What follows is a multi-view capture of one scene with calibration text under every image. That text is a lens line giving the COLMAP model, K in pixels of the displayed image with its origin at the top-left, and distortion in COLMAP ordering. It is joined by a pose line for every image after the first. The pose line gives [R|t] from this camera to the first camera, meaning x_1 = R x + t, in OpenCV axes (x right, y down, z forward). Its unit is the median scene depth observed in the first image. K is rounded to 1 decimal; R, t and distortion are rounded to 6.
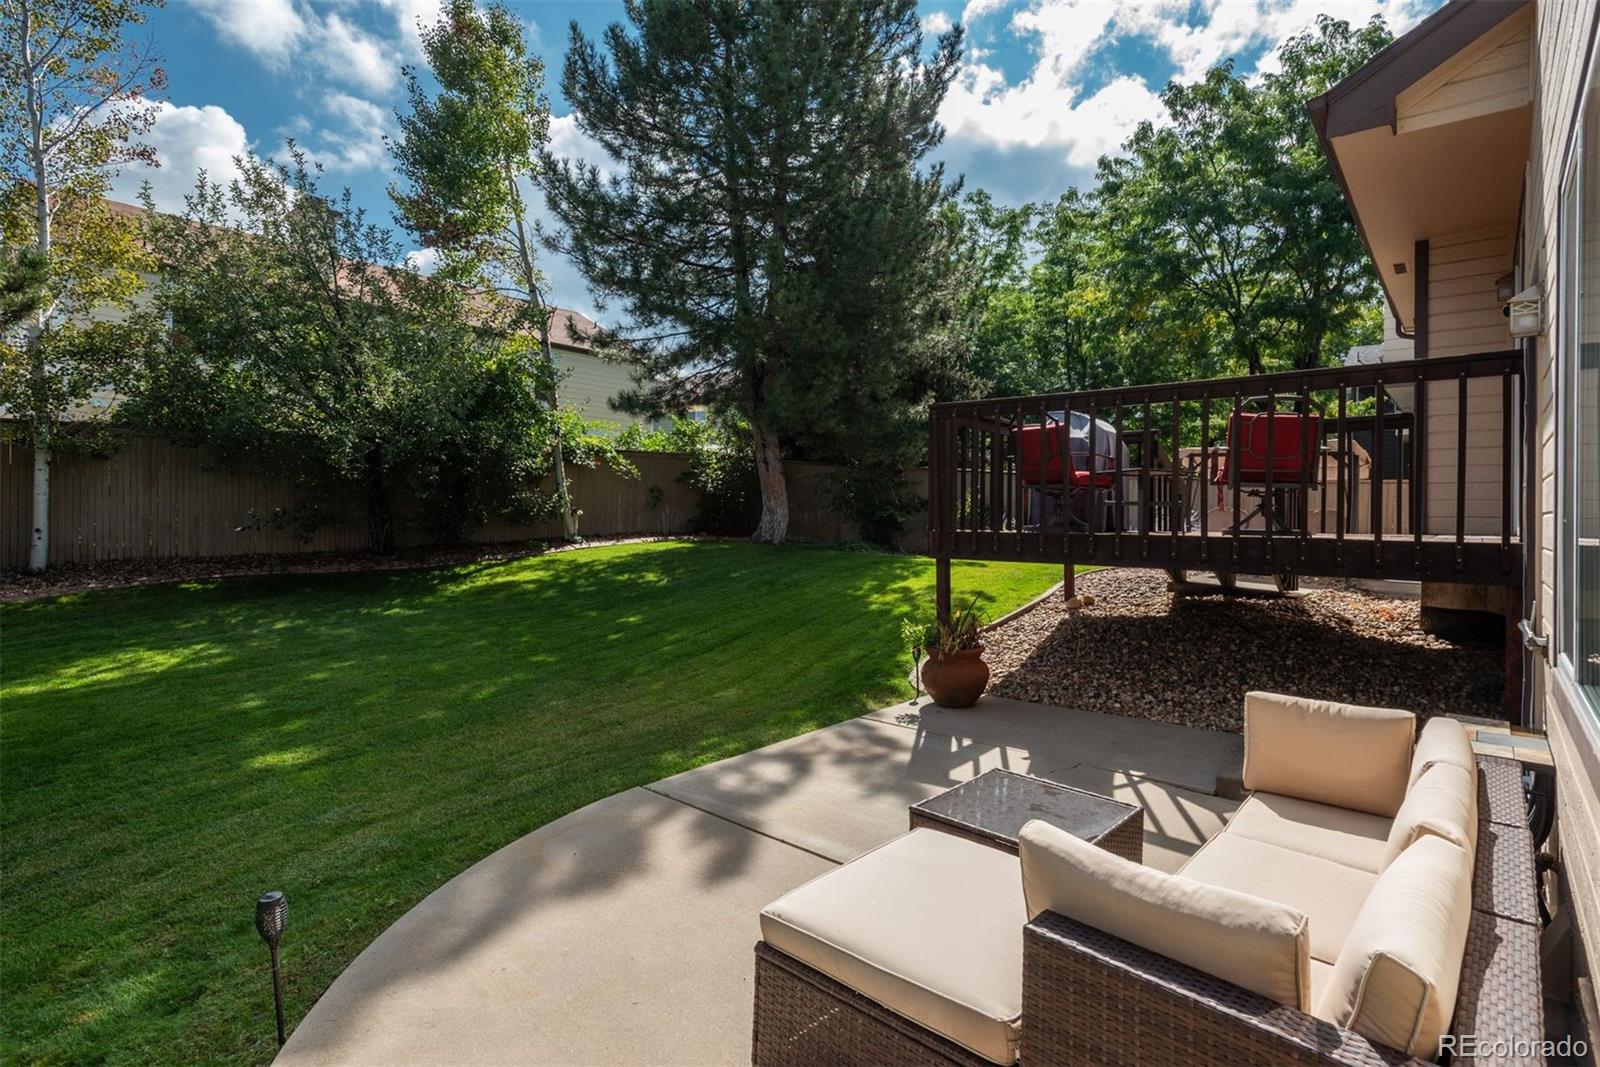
lens RADIAL K [[748.2, 0, 832.3], [0, 748.2, 531.7], [0, 0, 1]] dist [0.010600, -0.000643]
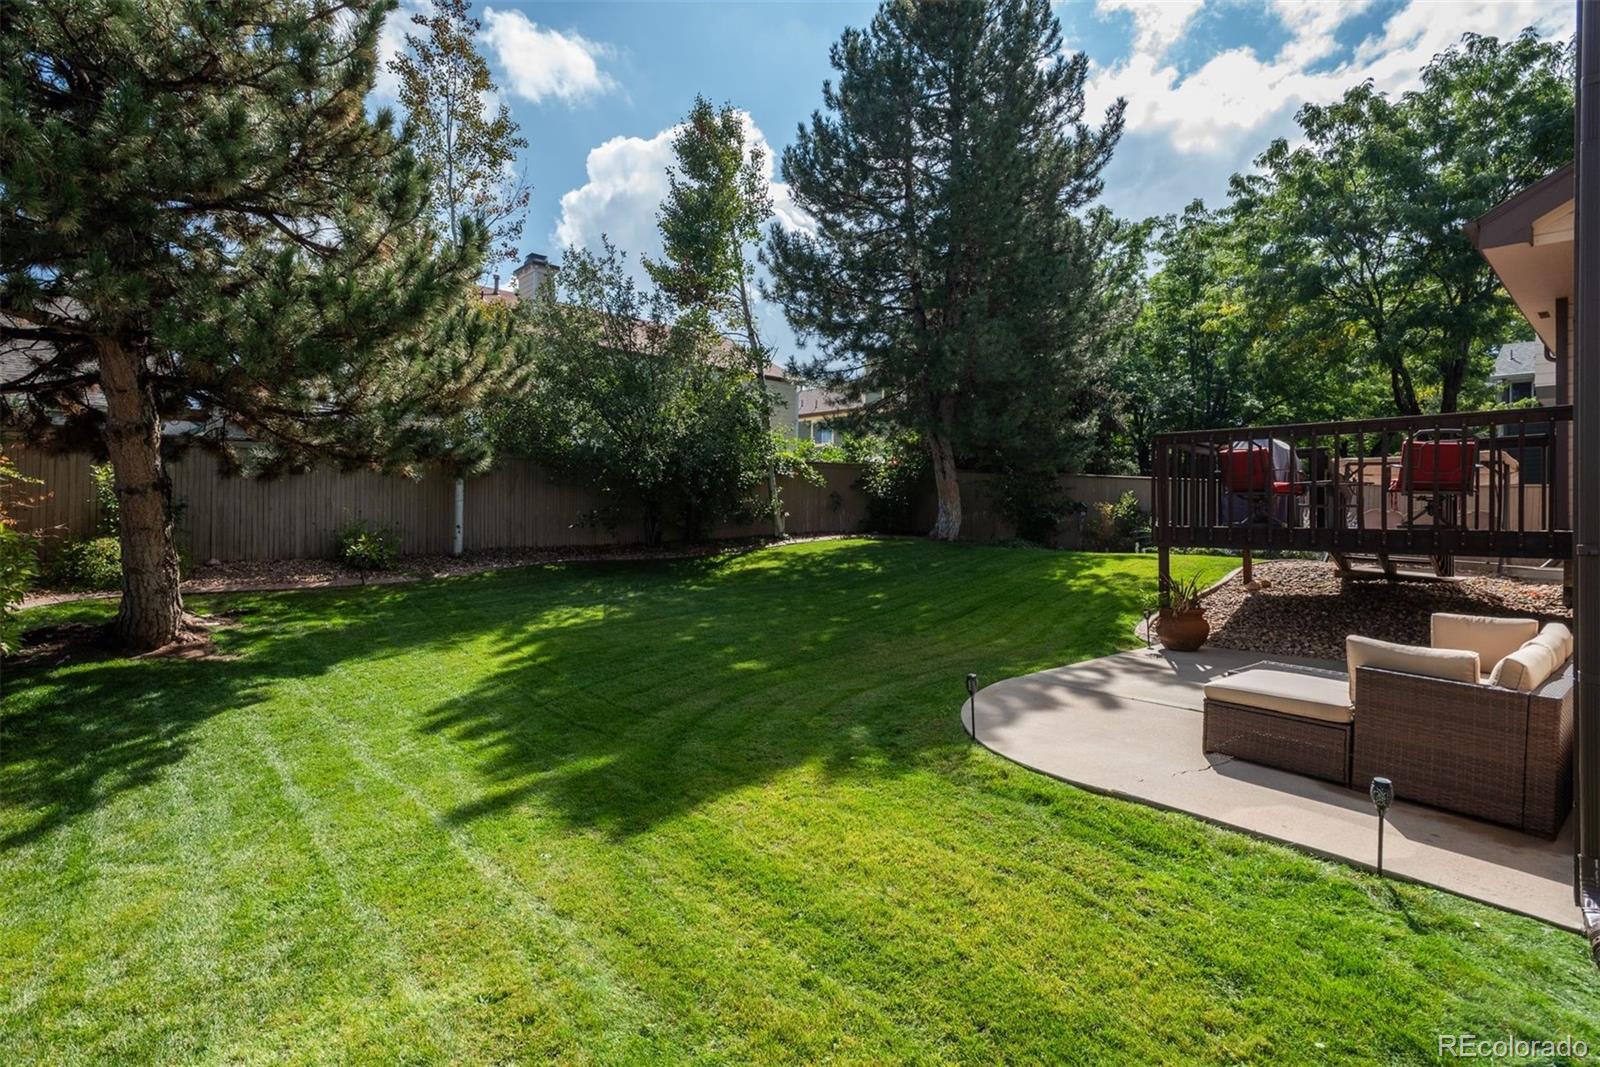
lens RADIAL K [[740.2, 0, 811.5], [0, 740.2, 526.7], [0, 0, 1]] dist [0.005160, -0.002017]
pose [[0.988987, 0.002570, -0.147981, -0.119371], [-0.004251, 0.999930, -0.011046, 0.007312], [0.147943, 0.011554, 0.988928, -0.177738]]
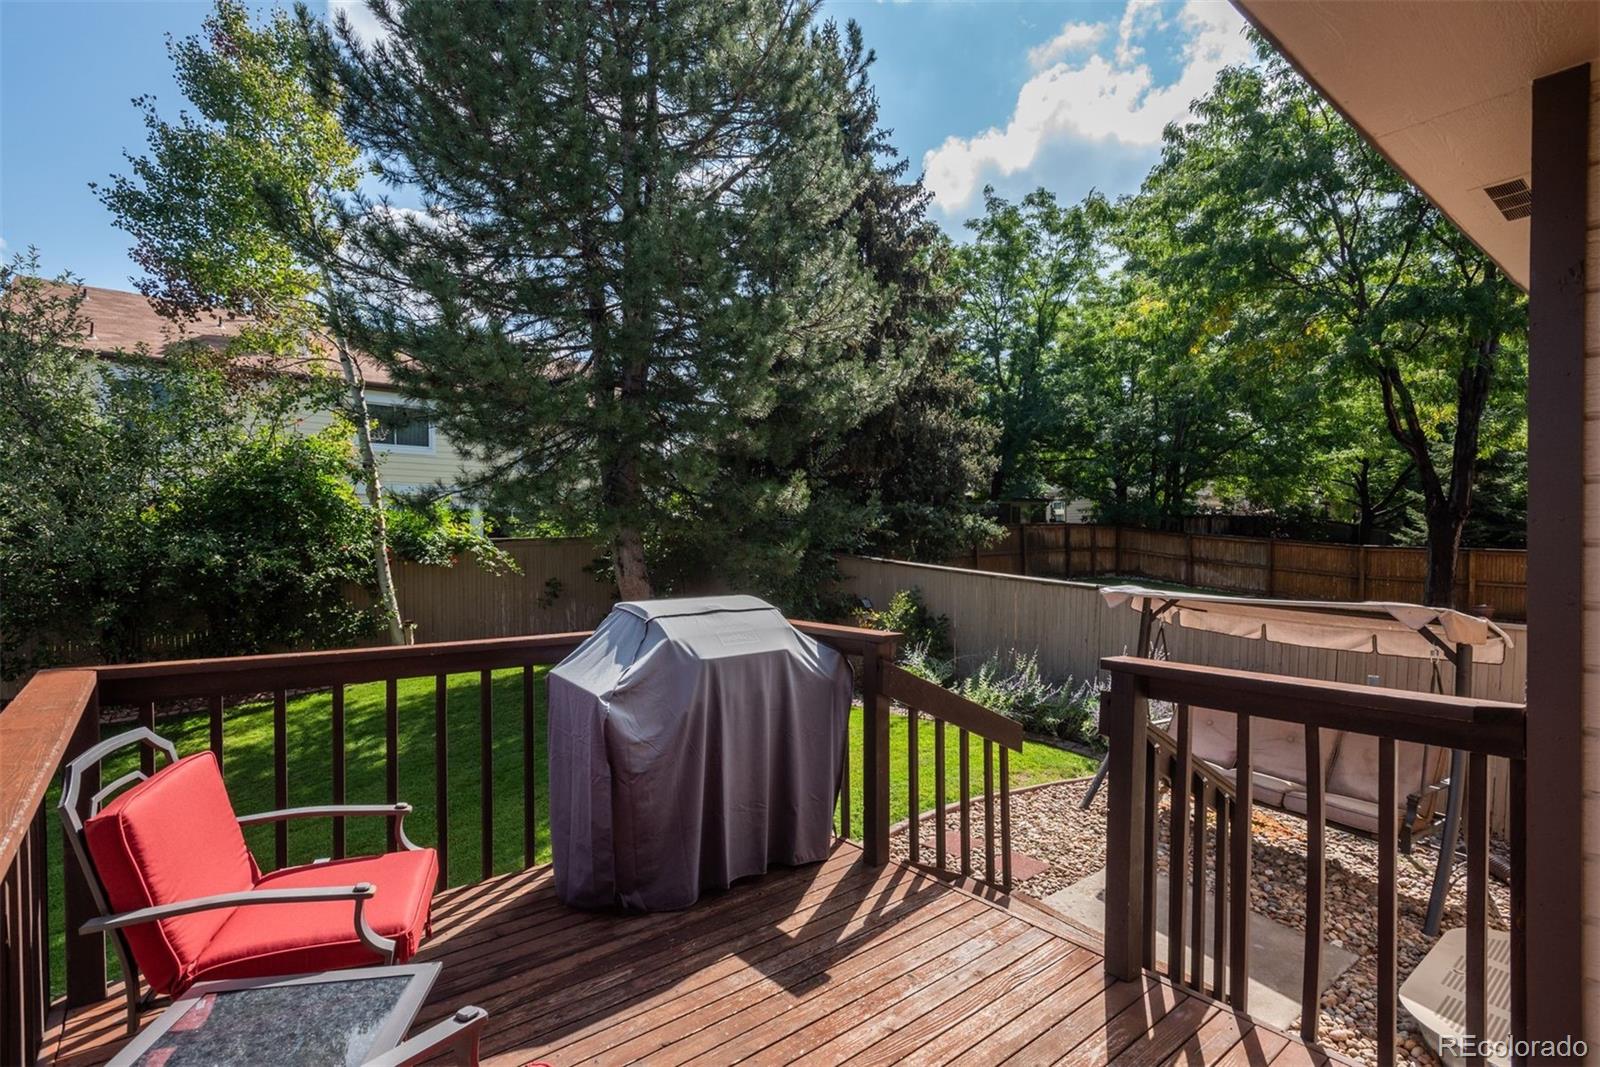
lens RADIAL K [[748.2, 0, 797.9], [0, 748.2, 570.2], [0, 0, 1]] dist [0.010600, -0.000643]
pose [[0.979925, -0.008603, -0.199182, 0.235705], [0.010275, 0.999920, 0.007361, -0.088681], [0.199103, -0.009260, 0.979935, 0.281341]]
